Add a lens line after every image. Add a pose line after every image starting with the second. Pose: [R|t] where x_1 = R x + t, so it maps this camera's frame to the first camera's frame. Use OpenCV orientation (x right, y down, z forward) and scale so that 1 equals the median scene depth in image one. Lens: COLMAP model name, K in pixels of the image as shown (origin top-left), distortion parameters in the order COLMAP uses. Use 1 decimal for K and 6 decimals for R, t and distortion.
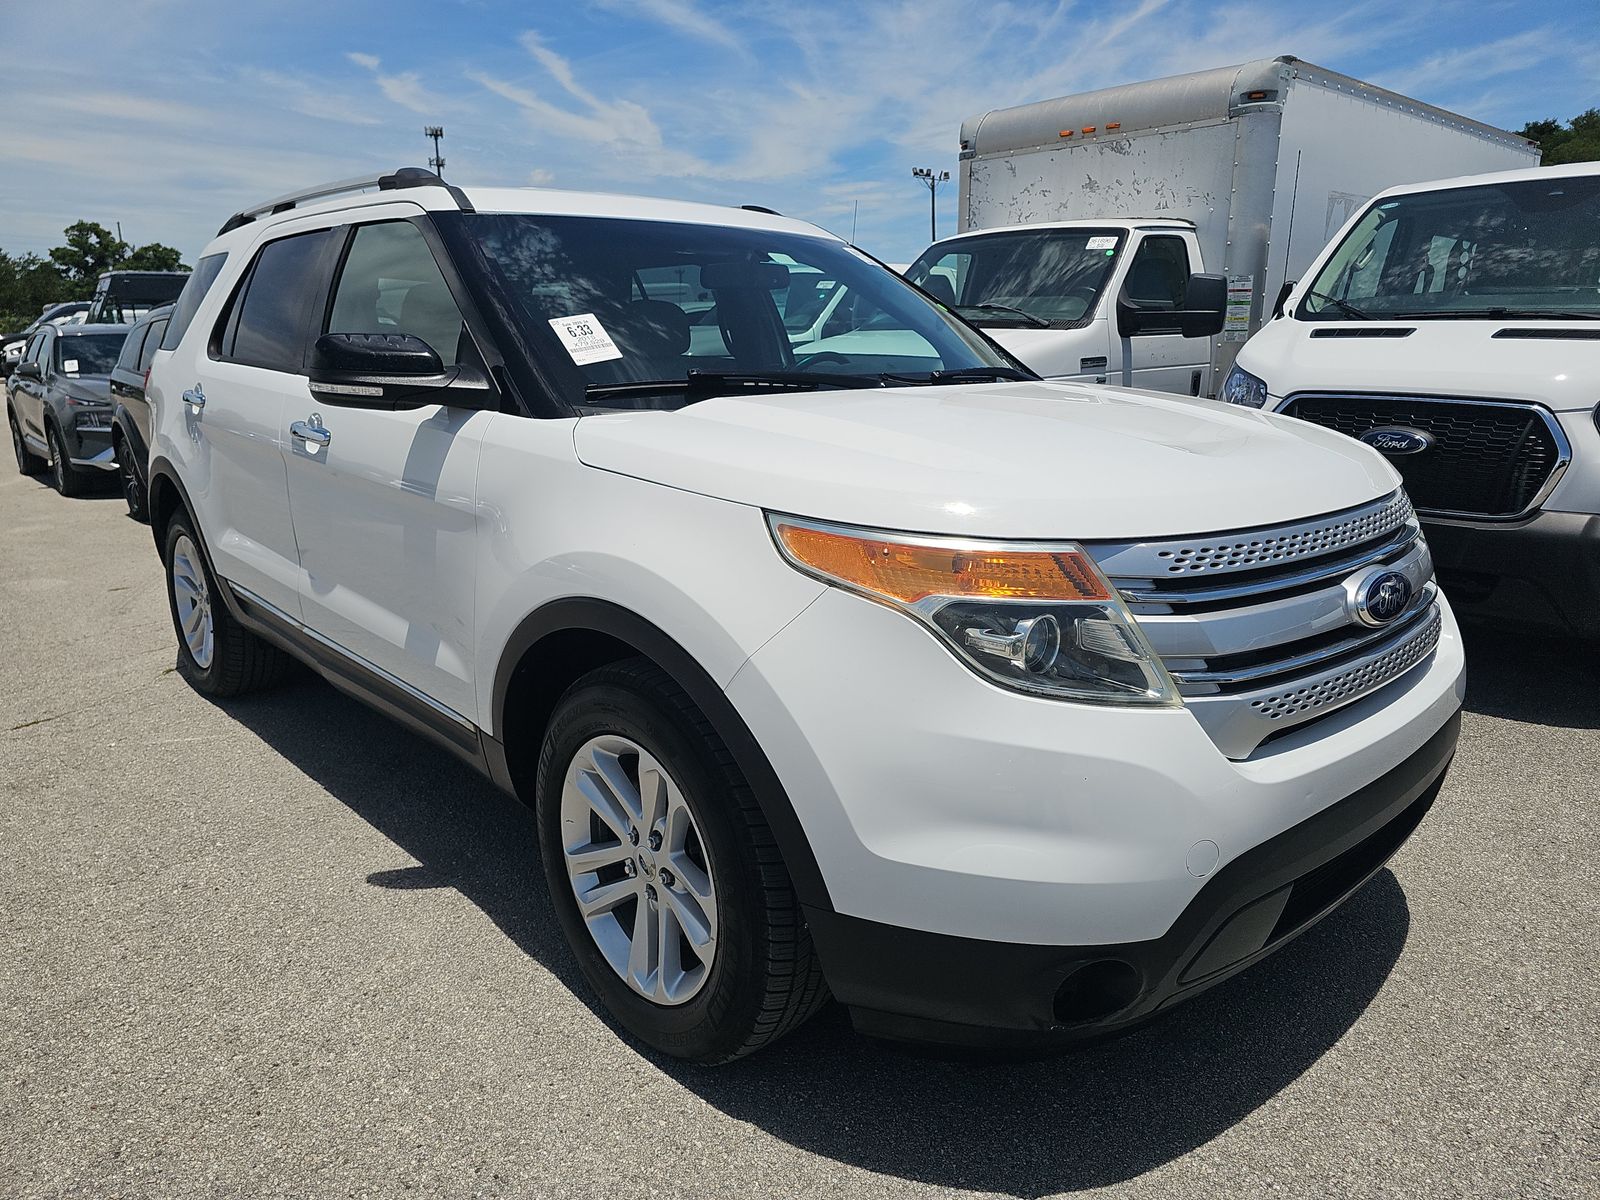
lens RADIAL K [[1086.3, 0, 800.0], [0, 1086.3, 600.0], [0, 0, 1]] dist [0.027549, -0.038053]
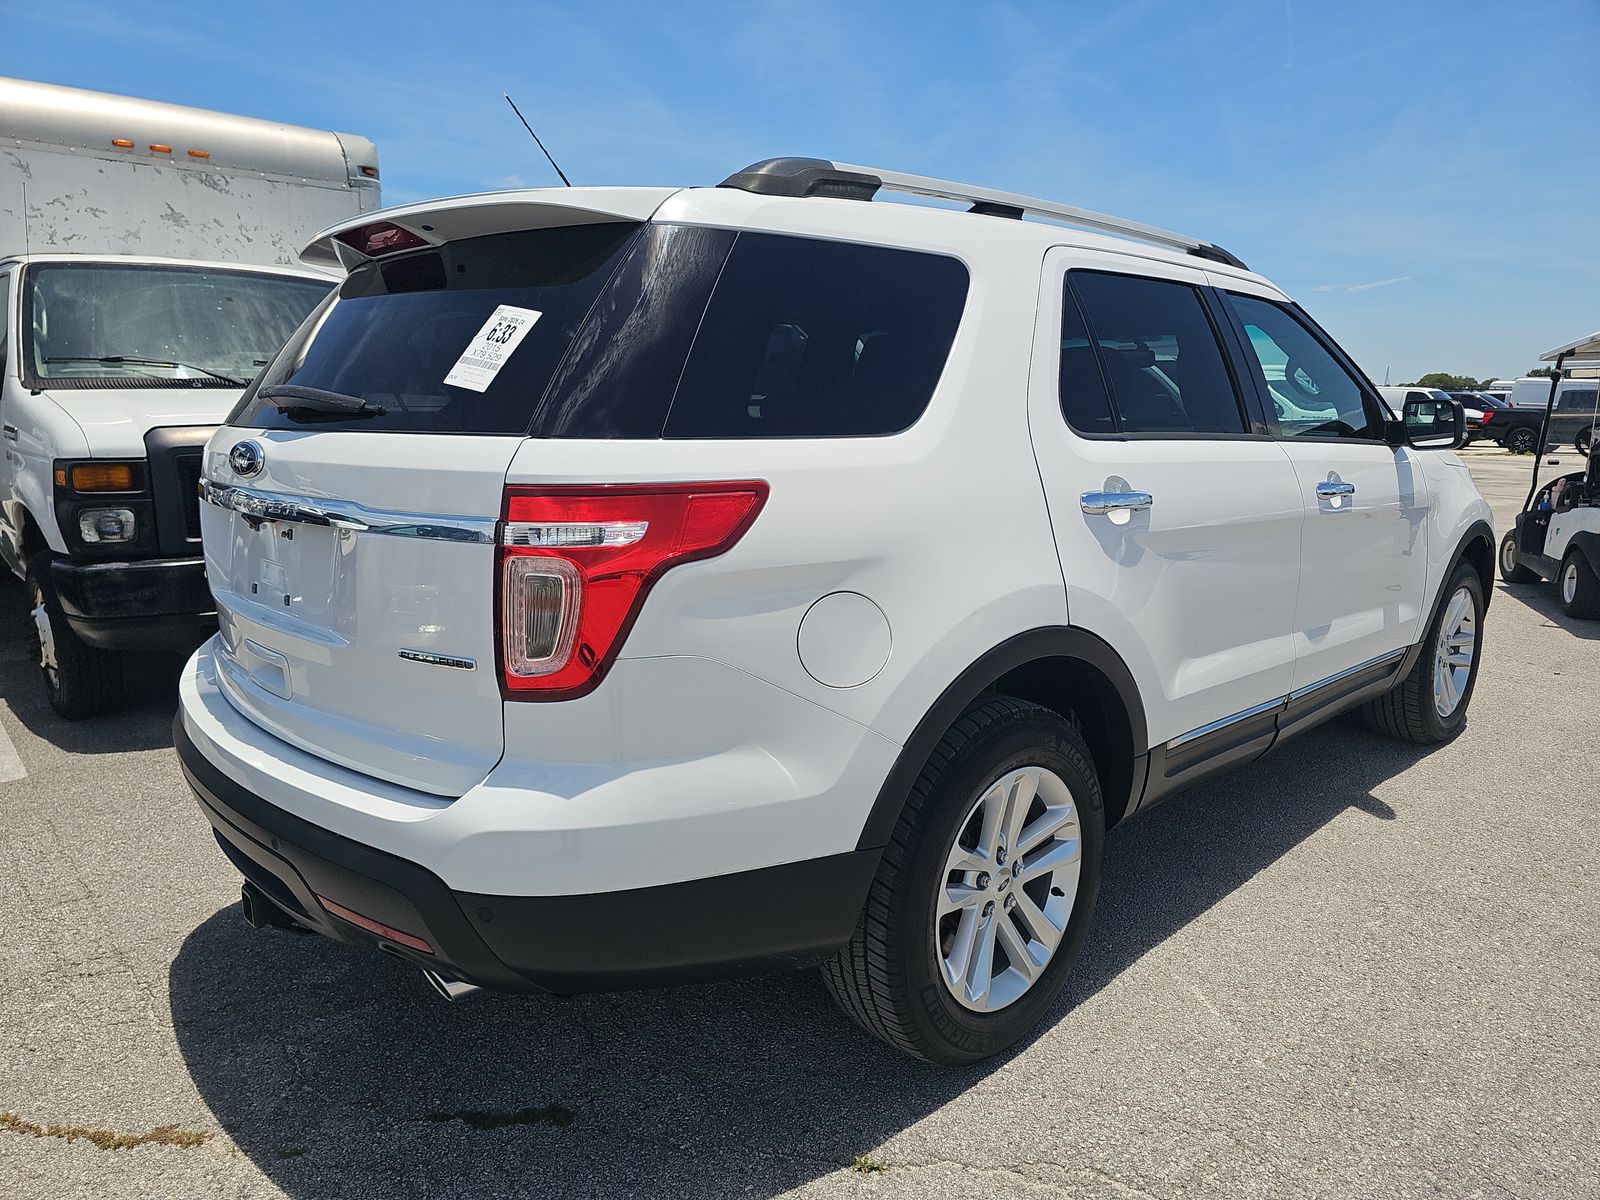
lens RADIAL K [[1086.3, 0, 800.0], [0, 1086.3, 600.0], [0, 0, 1]] dist [0.027549, -0.038053]
pose [[-0.036440, -0.174714, 0.983945, -0.660719], [0.231613, 0.956313, 0.178385, -0.158585], [-0.972125, 0.234395, 0.005618, 0.668479]]
